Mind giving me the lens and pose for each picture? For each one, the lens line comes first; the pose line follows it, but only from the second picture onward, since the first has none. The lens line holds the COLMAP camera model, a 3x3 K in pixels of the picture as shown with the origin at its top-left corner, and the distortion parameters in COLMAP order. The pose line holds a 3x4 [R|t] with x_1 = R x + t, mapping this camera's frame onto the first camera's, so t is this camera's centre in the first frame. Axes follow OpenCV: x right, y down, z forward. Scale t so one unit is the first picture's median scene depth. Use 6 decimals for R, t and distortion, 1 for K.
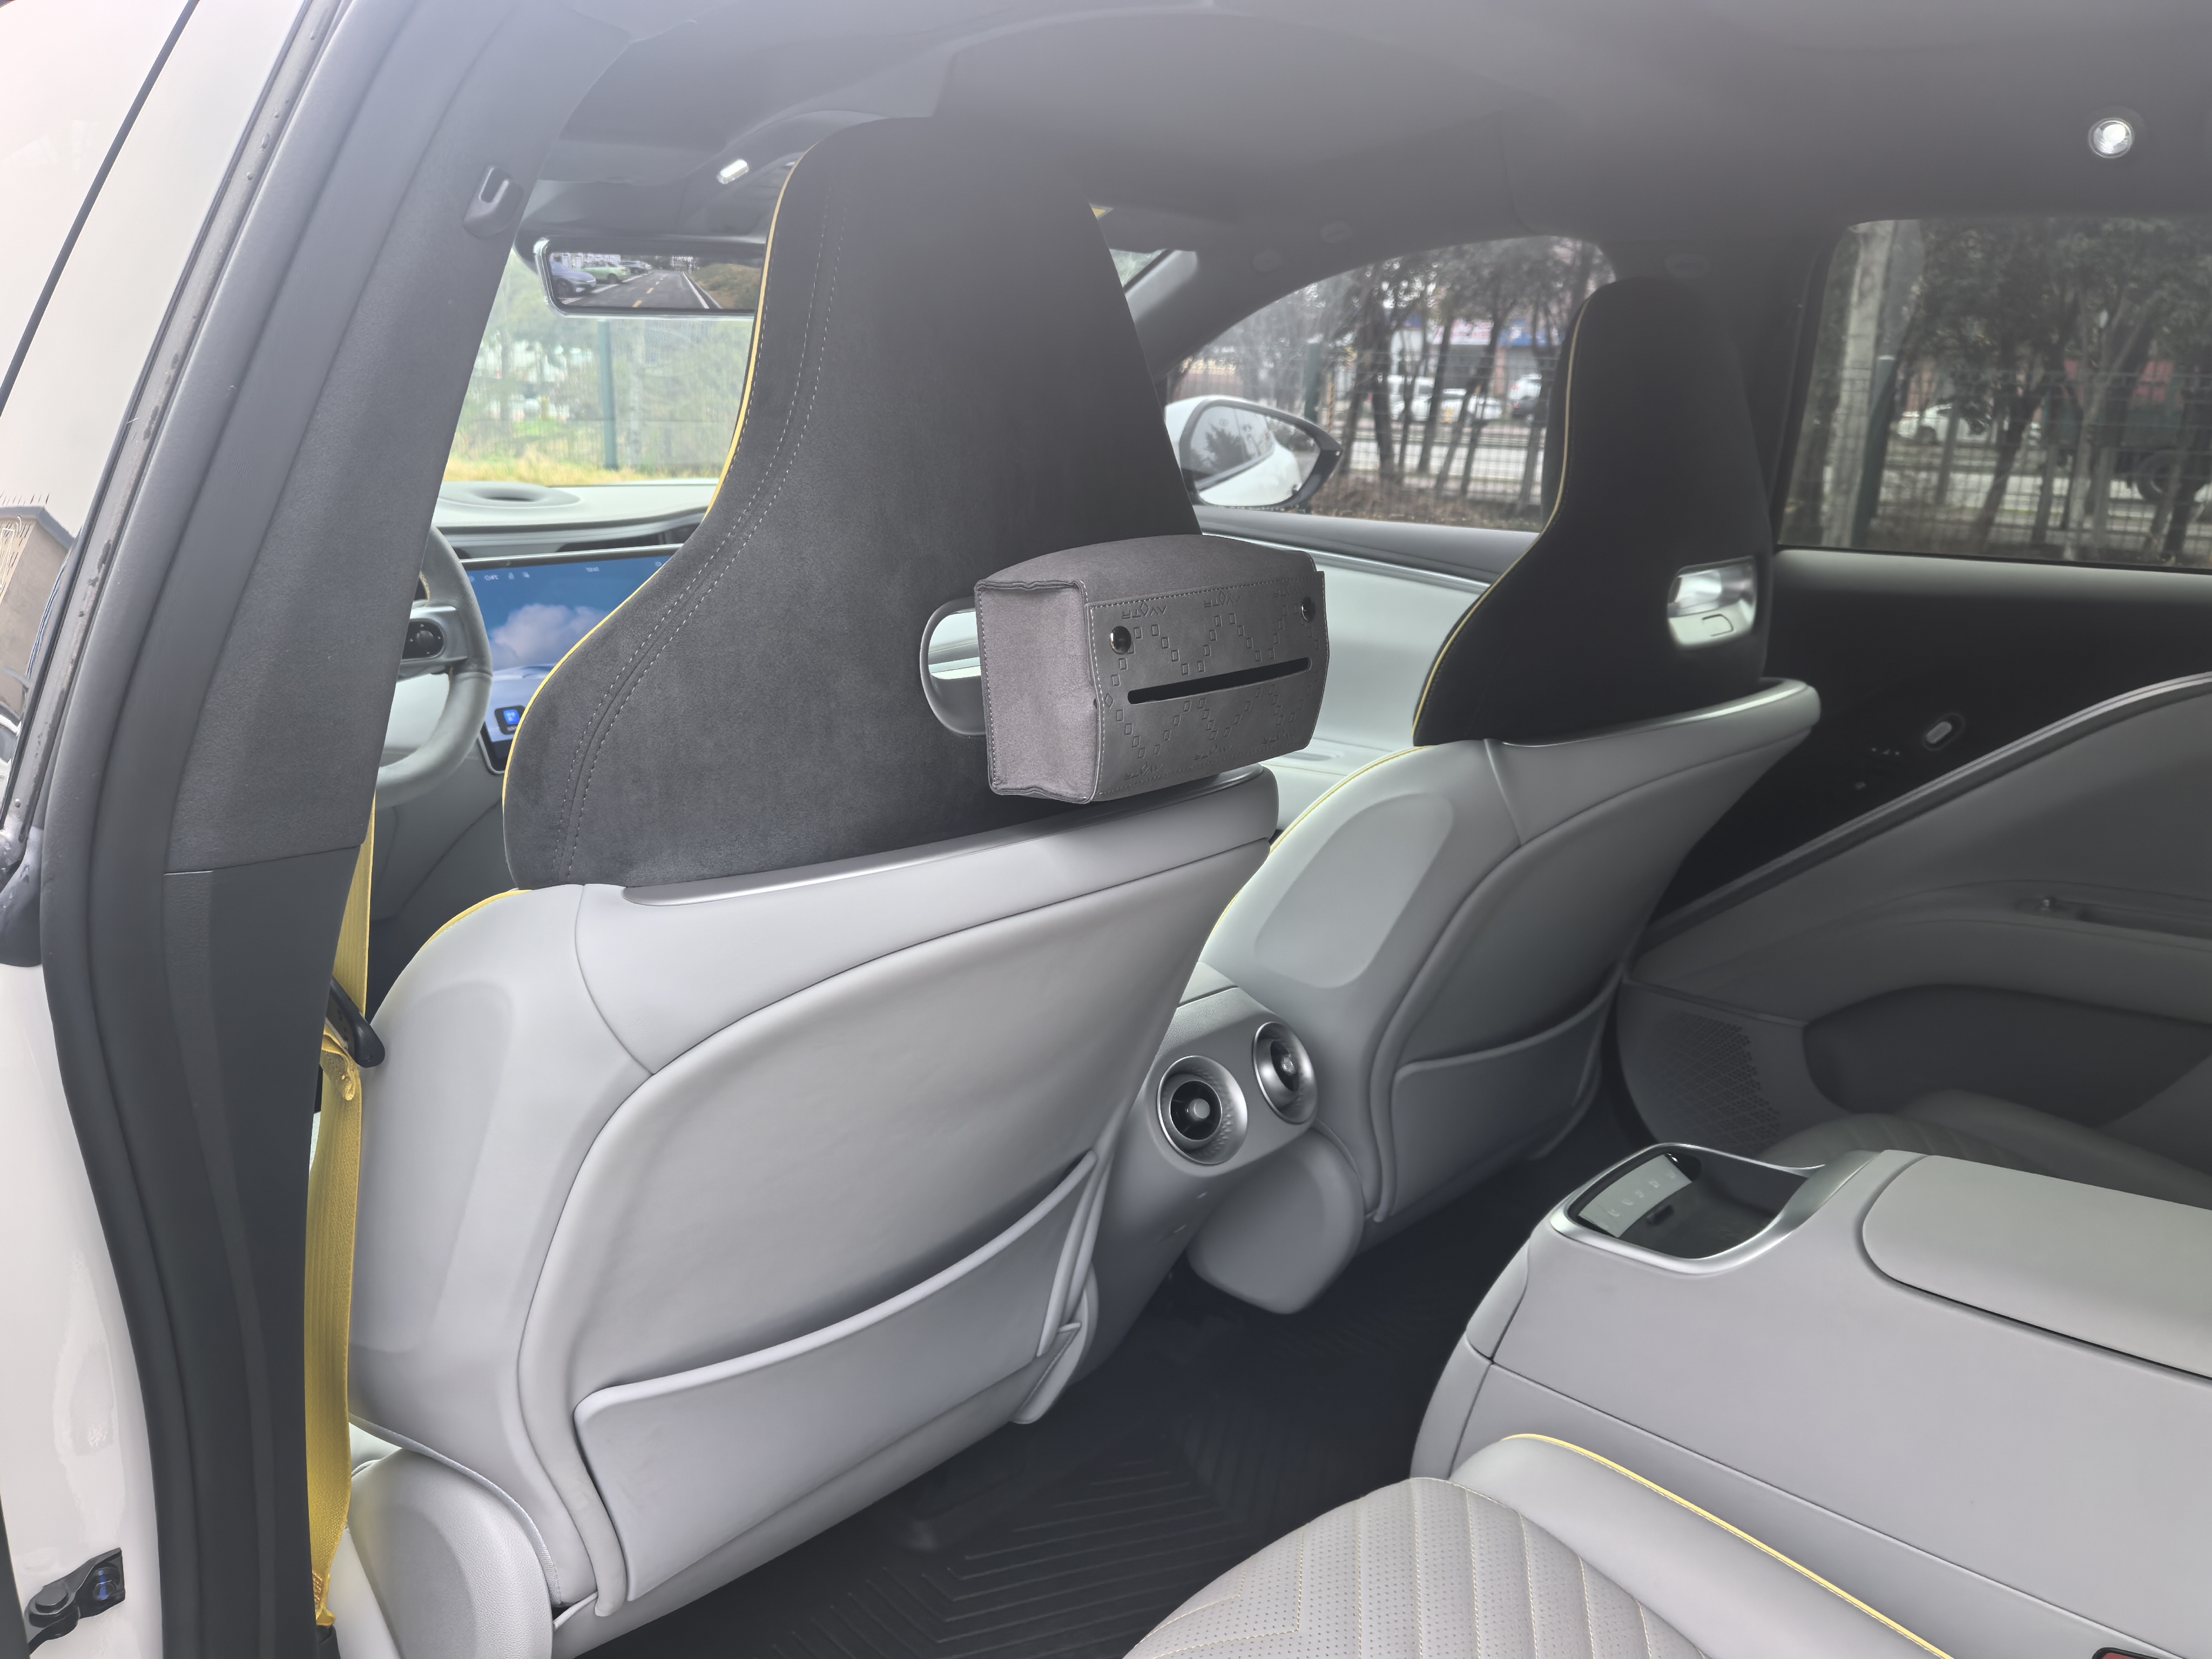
lens RADIAL K [[1736.2, 0, 1096.9], [0, 1736.2, 822.0], [0, 0, 1]] dist [0.050599, -0.046340]
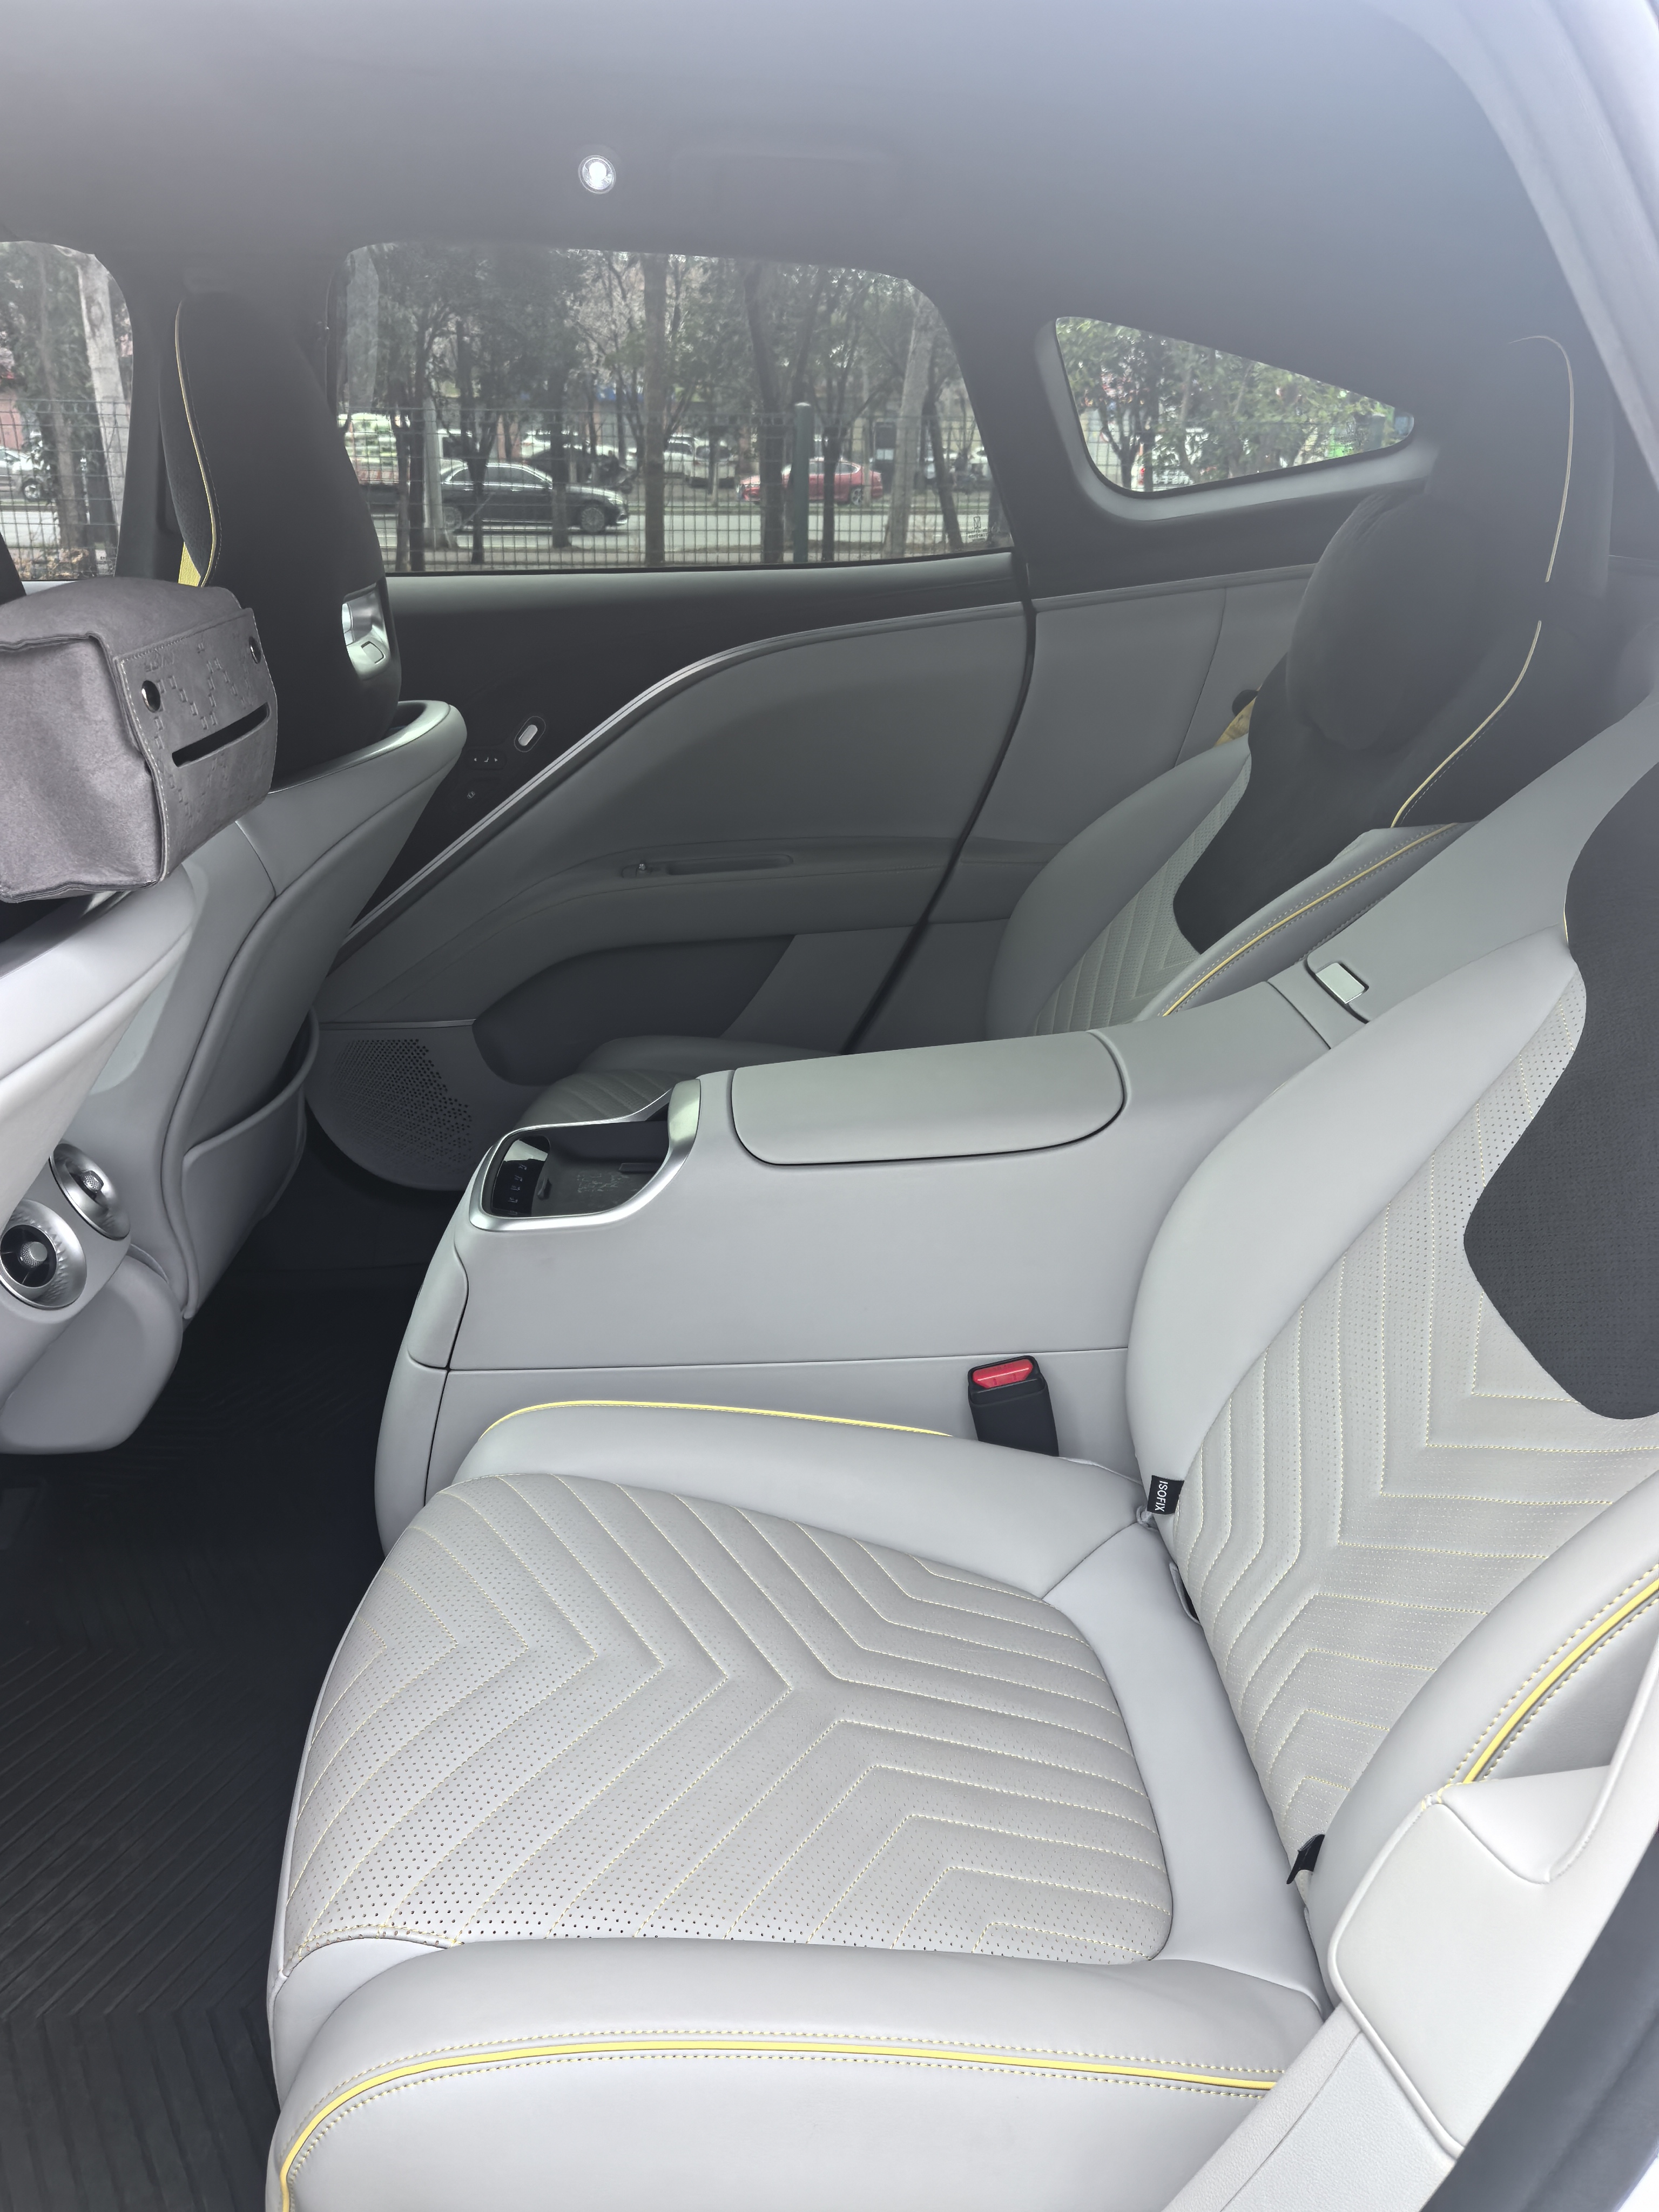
lens RADIAL K [[1736.2, 0, 822.5], [0, 1736.2, 1111.9], [0, 0, 1]] dist [0.050599, -0.046340]
pose [[0.710110, -0.277131, 0.647257, -0.205281], [0.192423, 0.960670, 0.200215, -0.007492], [-0.677286, -0.017627, 0.735508, 0.057410]]
